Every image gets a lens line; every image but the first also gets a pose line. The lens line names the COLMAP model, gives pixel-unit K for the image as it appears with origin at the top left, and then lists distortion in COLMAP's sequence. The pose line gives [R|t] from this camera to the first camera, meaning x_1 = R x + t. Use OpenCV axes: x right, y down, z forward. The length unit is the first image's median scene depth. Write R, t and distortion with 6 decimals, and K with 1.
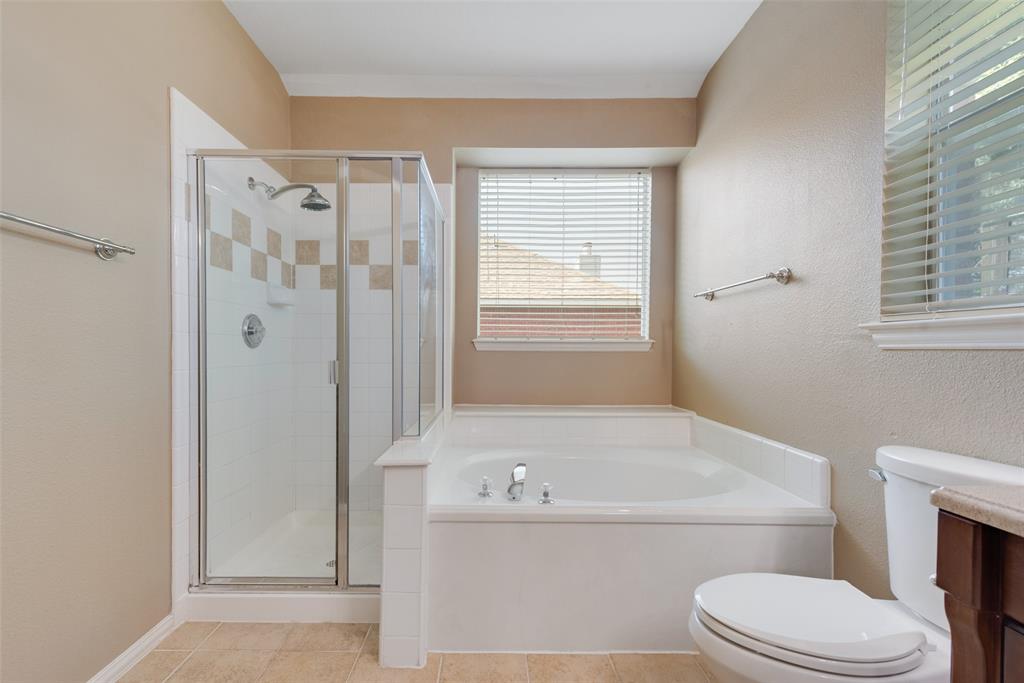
lens RADIAL K [[409.6, 0, 489.1], [0, 409.6, 345.7], [0, 0, 1]] dist [0.025053, -0.022411]
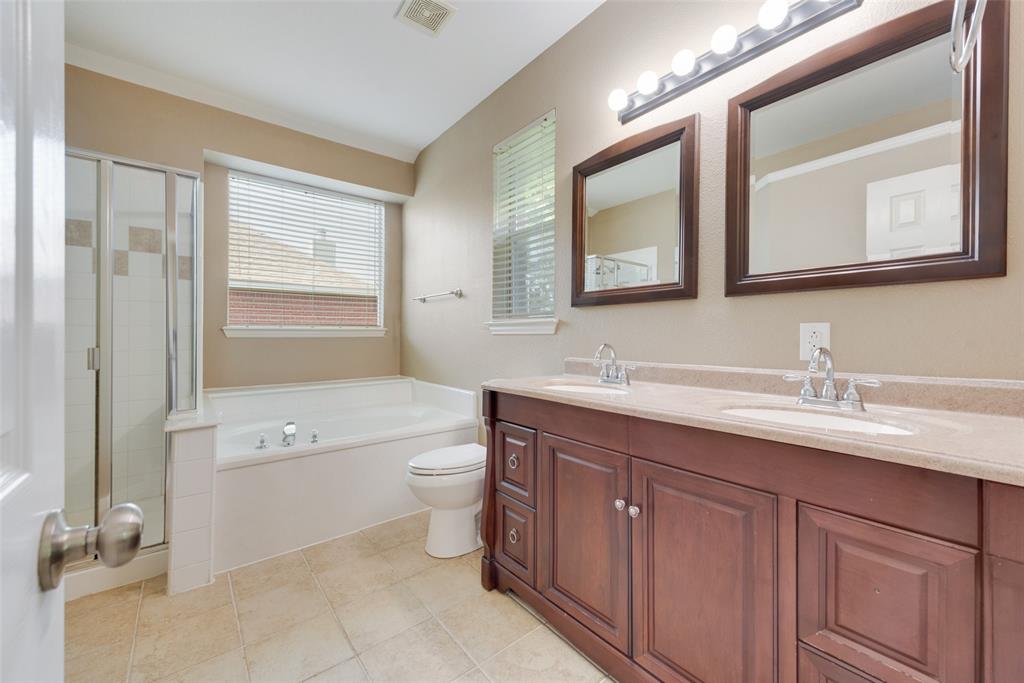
lens RADIAL K [[402.0, 0, 512.0], [0, 402.0, 341.5], [0, 0, 1]] dist [0.003807, 0.000098]
pose [[0.777882, -0.014609, 0.628241, -0.145782], [-0.000444, 0.999717, 0.023797, -0.003786], [-0.628410, -0.018790, 0.777655, -0.374661]]
